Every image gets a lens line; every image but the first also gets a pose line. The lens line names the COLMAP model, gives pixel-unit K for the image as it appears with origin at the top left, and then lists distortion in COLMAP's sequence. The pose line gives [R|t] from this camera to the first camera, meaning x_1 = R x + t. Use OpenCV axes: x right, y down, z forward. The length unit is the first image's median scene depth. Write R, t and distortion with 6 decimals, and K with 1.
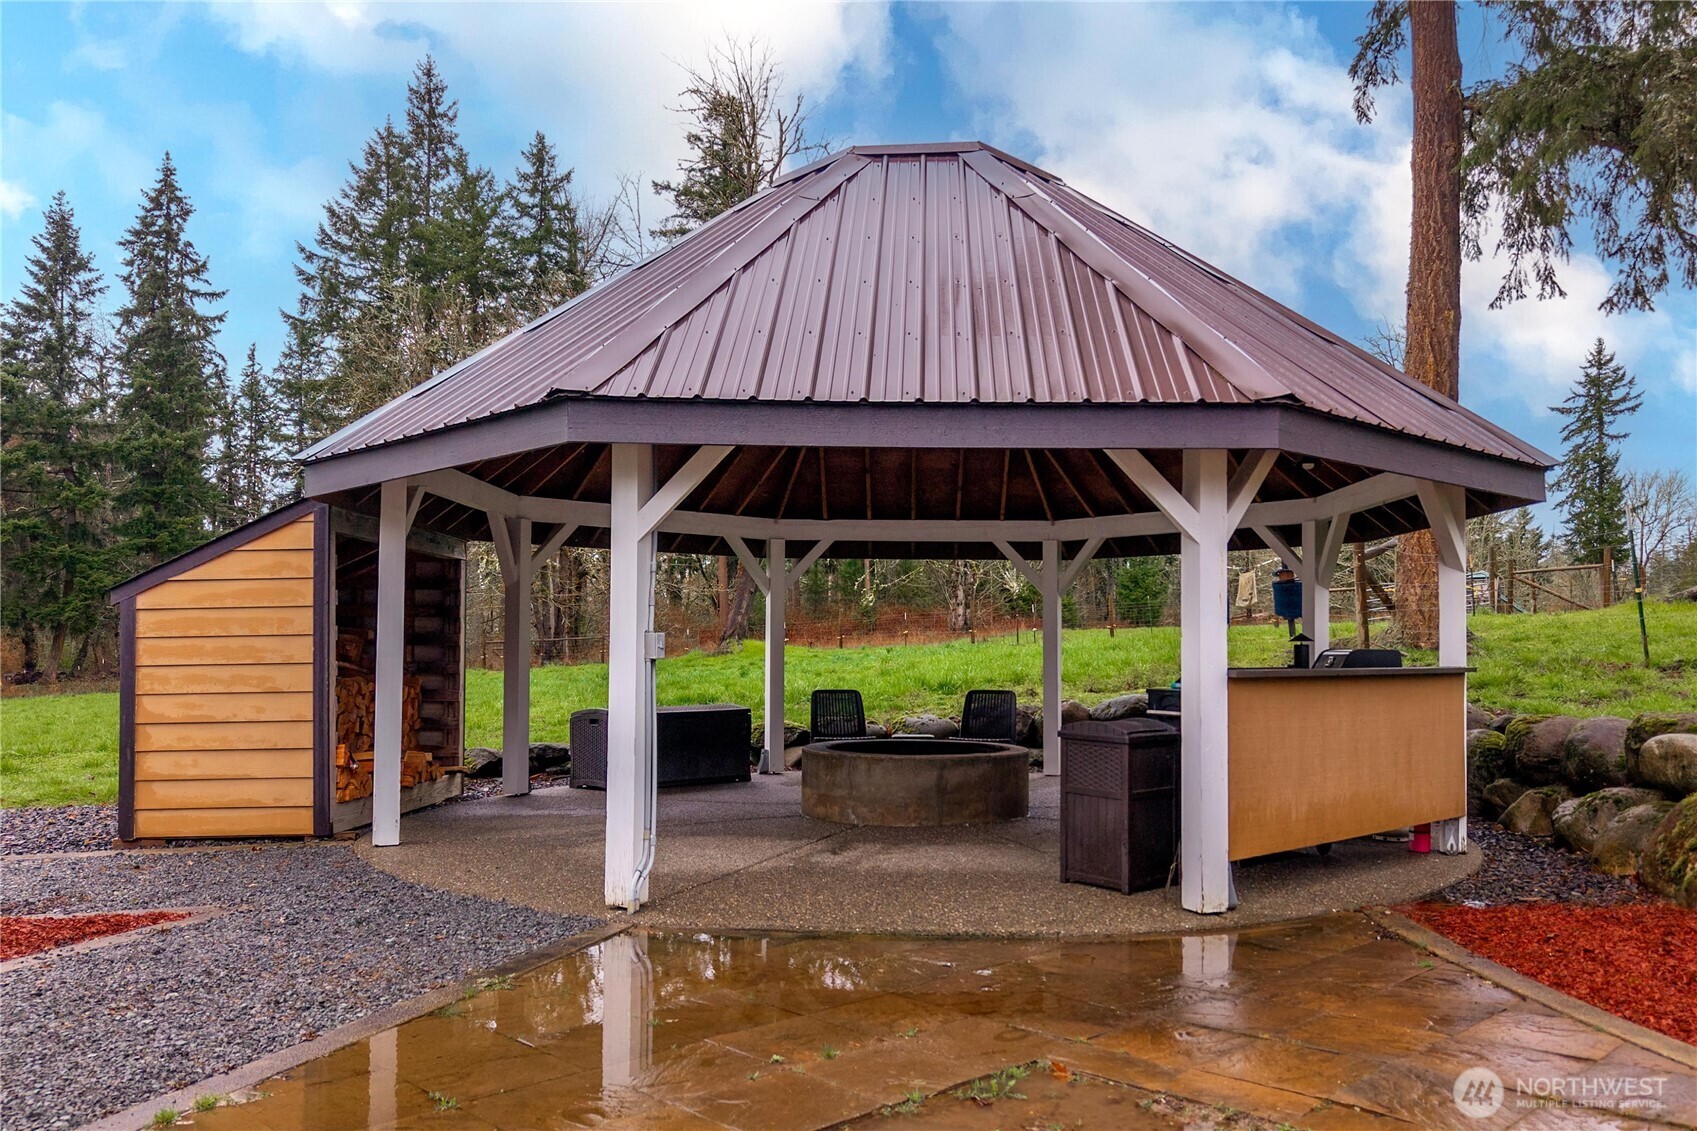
lens RADIAL K [[1262.5, 0, 858.0], [0, 1262.5, 637.9], [0, 0, 1]] dist [0.026010, -0.022548]
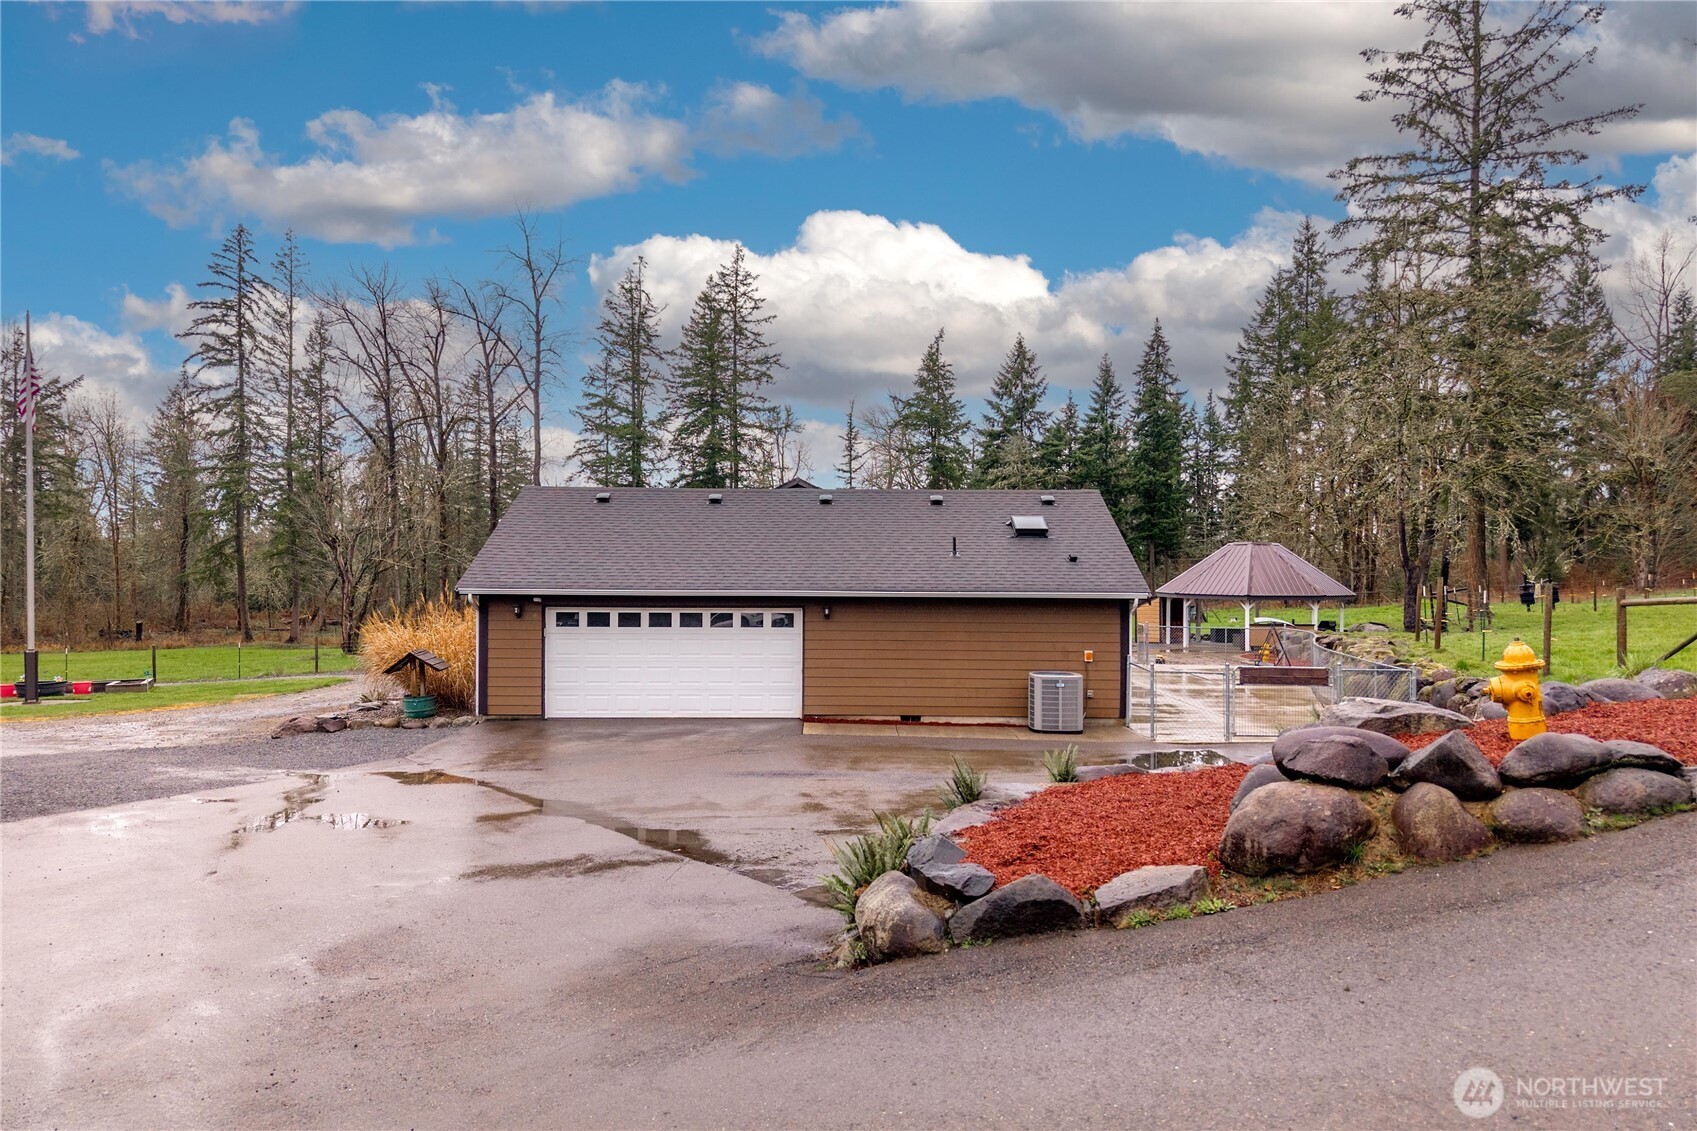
lens RADIAL K [[1140.1, 0, 849.4], [0, 1140.1, 578.4], [0, 0, 1]] dist [-0.006897, -0.009505]
pose [[0.716997, -0.001902, -0.697073, 0.257551], [0.008041, 0.999952, 0.005542, -0.023834], [0.697030, -0.009579, 0.716978, -0.444600]]
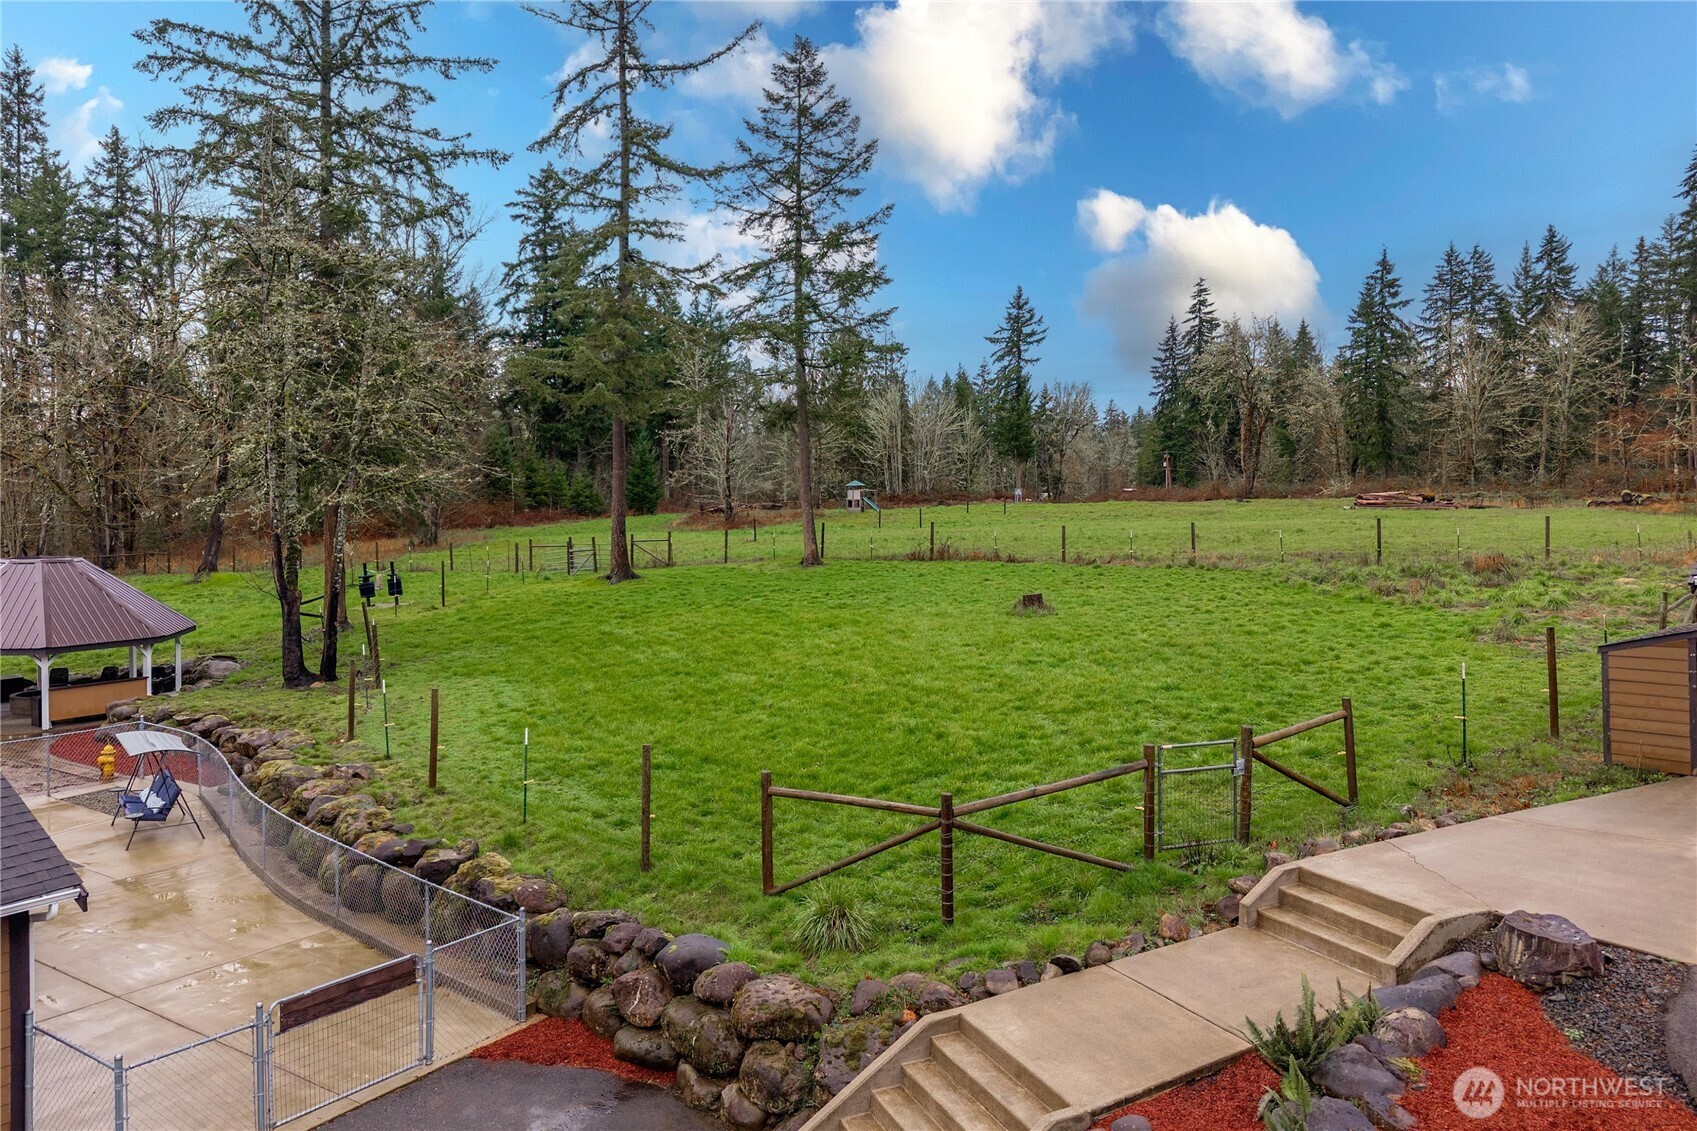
lens RADIAL K [[1262.5, 0, 833.3], [0, 1262.5, 517.0], [0, 0, 1]] dist [0.026010, -0.022548]
pose [[0.978962, -0.007644, 0.203900, 0.179908], [-0.000318, 0.999240, 0.038988, -0.067722], [-0.204043, -0.038232, 0.978215, -0.370308]]
